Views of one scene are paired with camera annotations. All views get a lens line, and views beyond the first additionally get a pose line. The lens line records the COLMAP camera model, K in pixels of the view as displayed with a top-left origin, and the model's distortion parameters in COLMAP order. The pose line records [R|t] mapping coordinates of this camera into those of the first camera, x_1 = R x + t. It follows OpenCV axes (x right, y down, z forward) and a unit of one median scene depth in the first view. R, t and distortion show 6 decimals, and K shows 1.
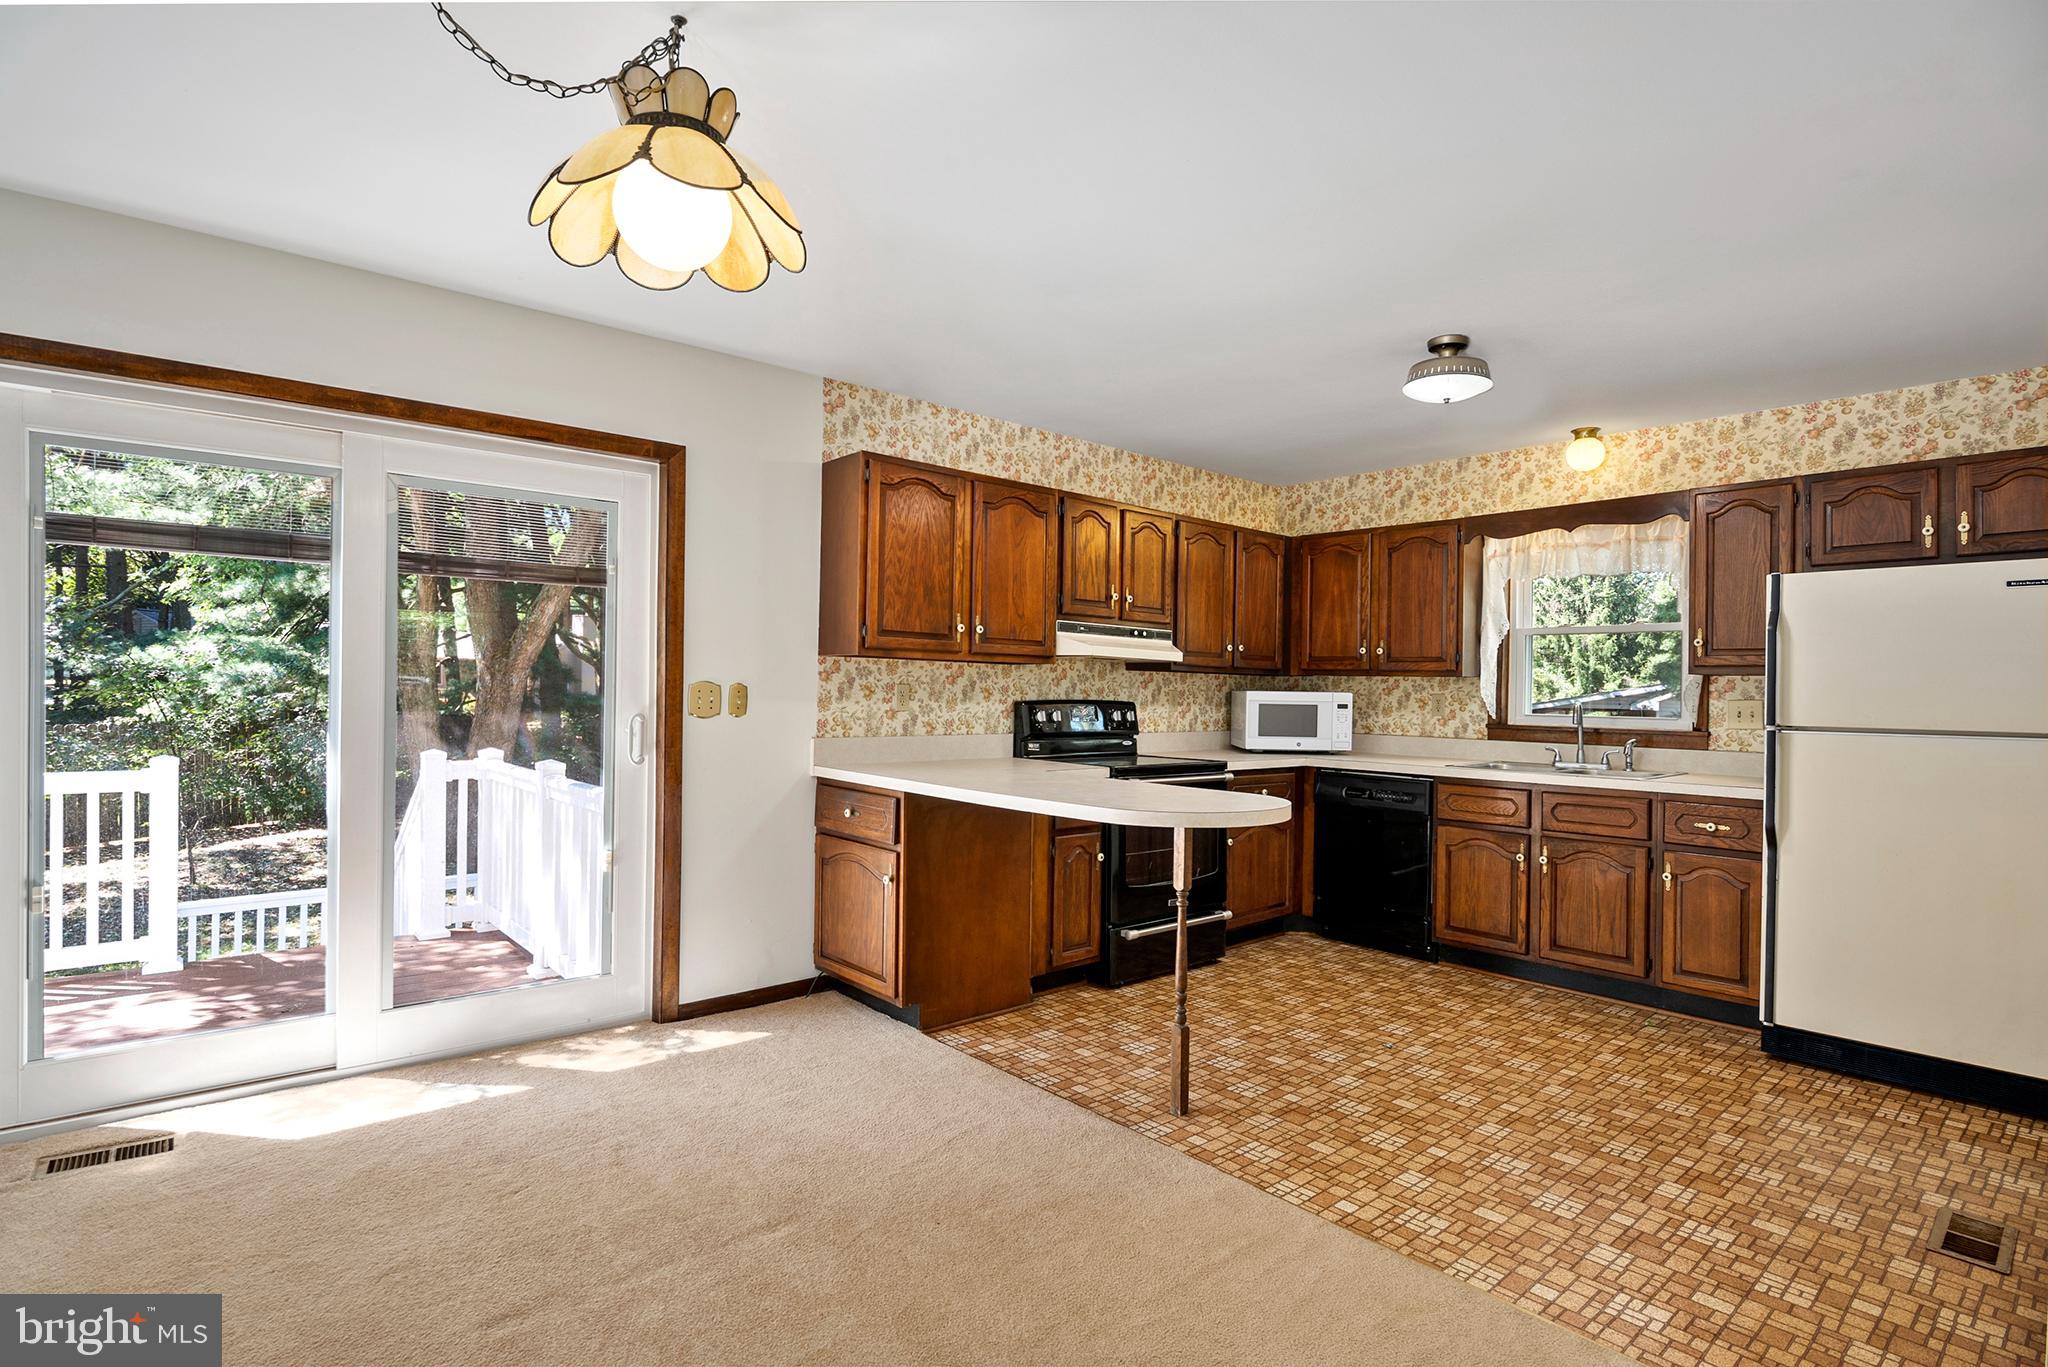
lens RADIAL K [[1018.6, 0, 1013.8], [0, 1018.6, 700.1], [0, 0, 1]] dist [0.002527, -0.011462]
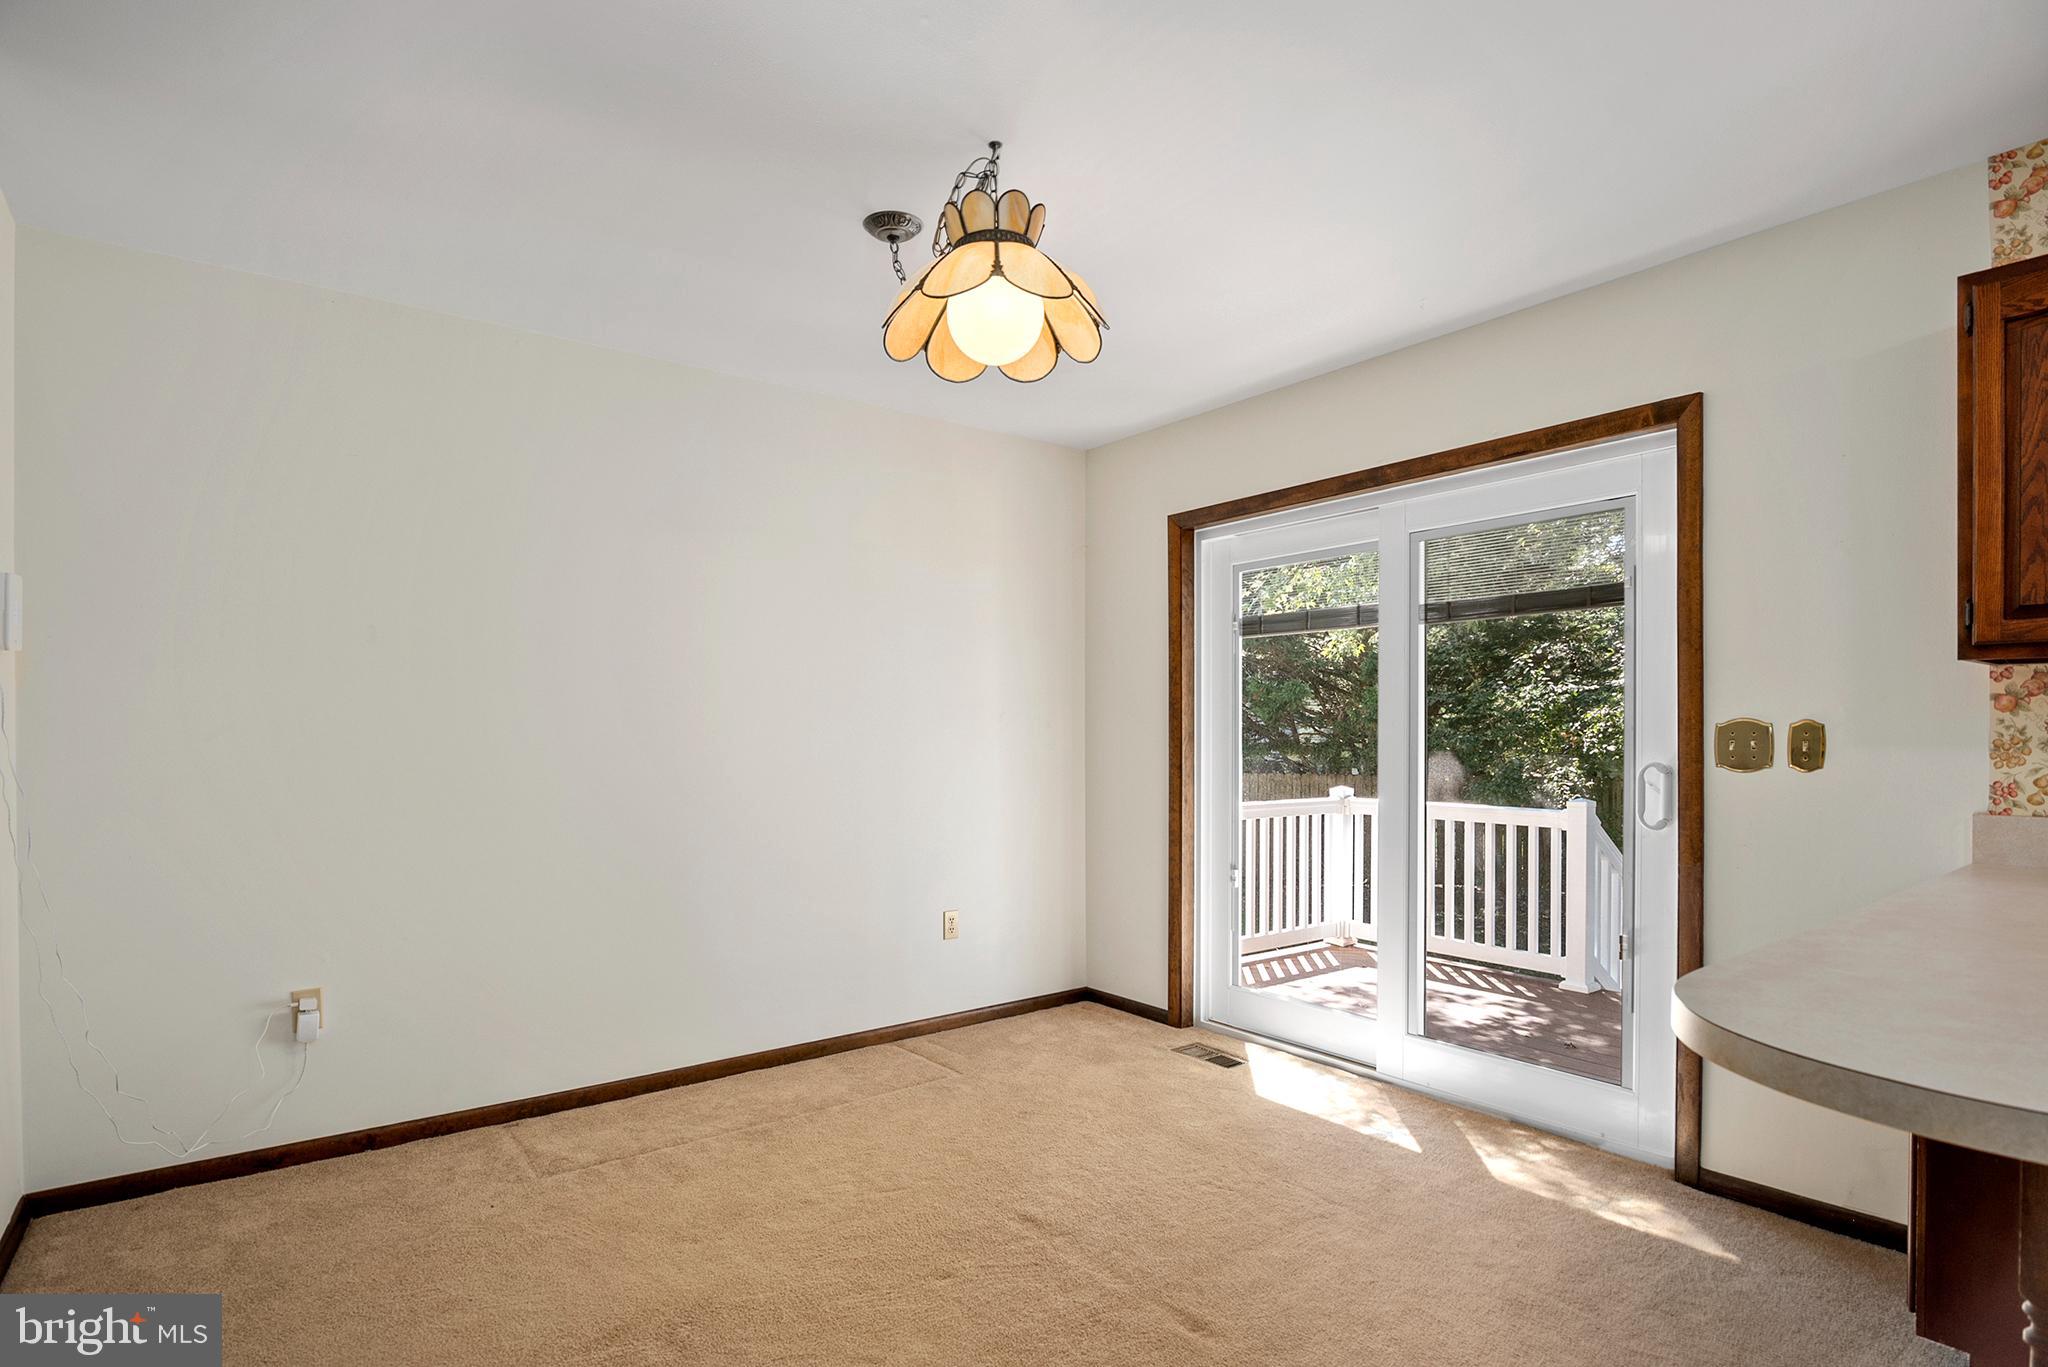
lens RADIAL K [[1034.7, 0, 1026.9], [0, 1034.7, 750.8], [0, 0, 1]] dist [-0.002855, -0.000890]
pose [[-0.041061, -0.001014, -0.999156, 0.347033], [-0.009345, 0.999956, -0.000631, 0.006964], [0.999113, 0.009311, -0.041069, 0.452669]]
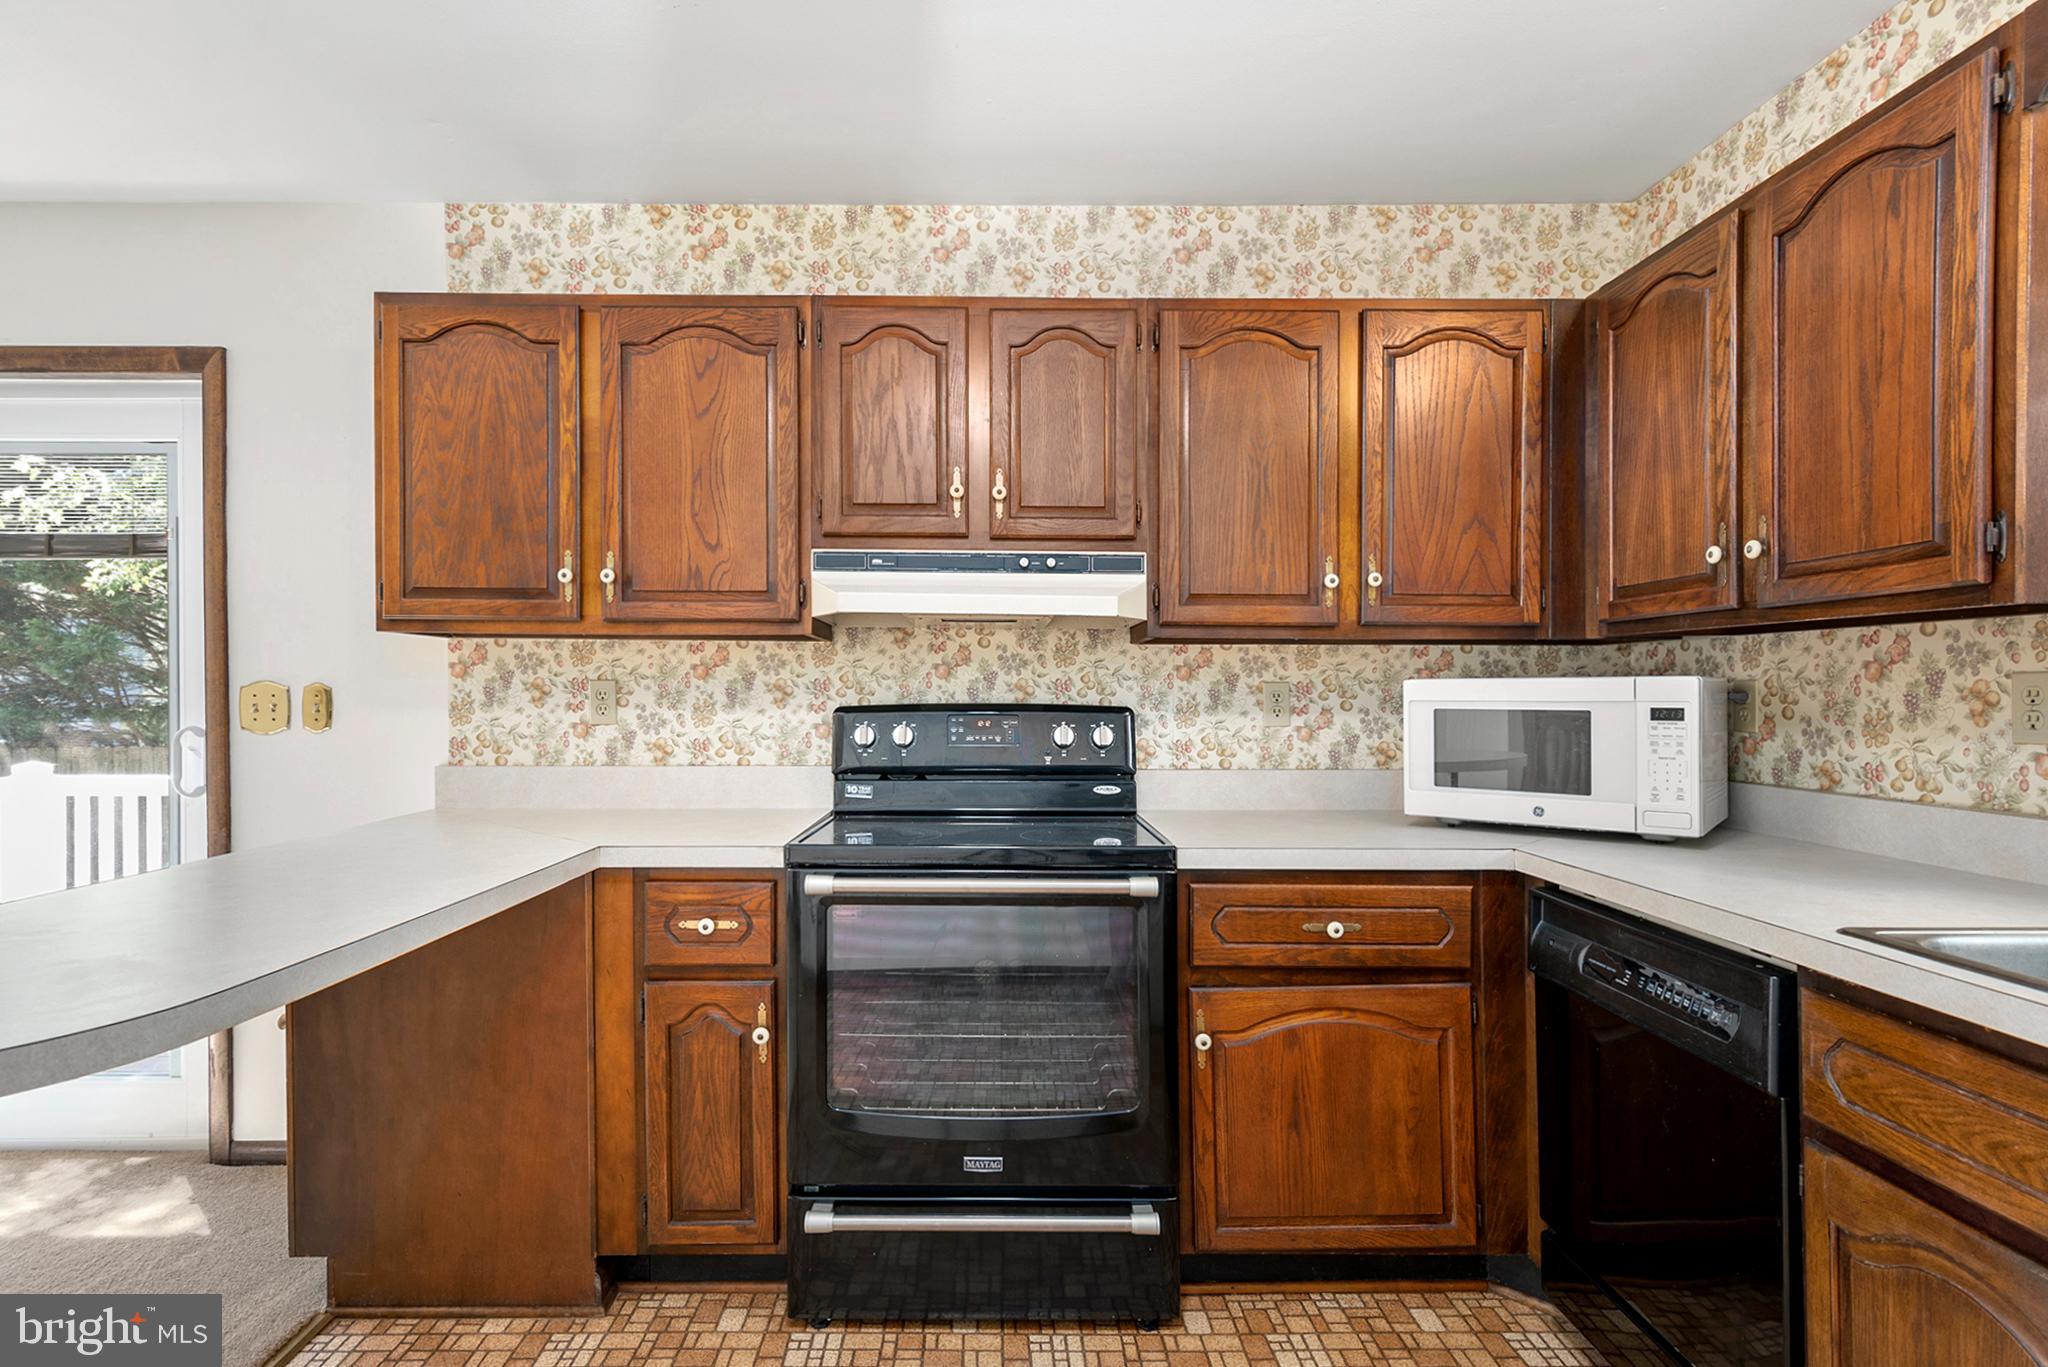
lens RADIAL K [[1033.1, 0, 988.2], [0, 1033.1, 702.3], [0, 0, 1]] dist [0.012324, -0.000652]
pose [[0.757897, -0.011782, -0.652268, 0.443935], [0.005486, 0.999917, -0.011688, 0.005801], [0.652351, 0.005280, 0.757898, 0.653148]]
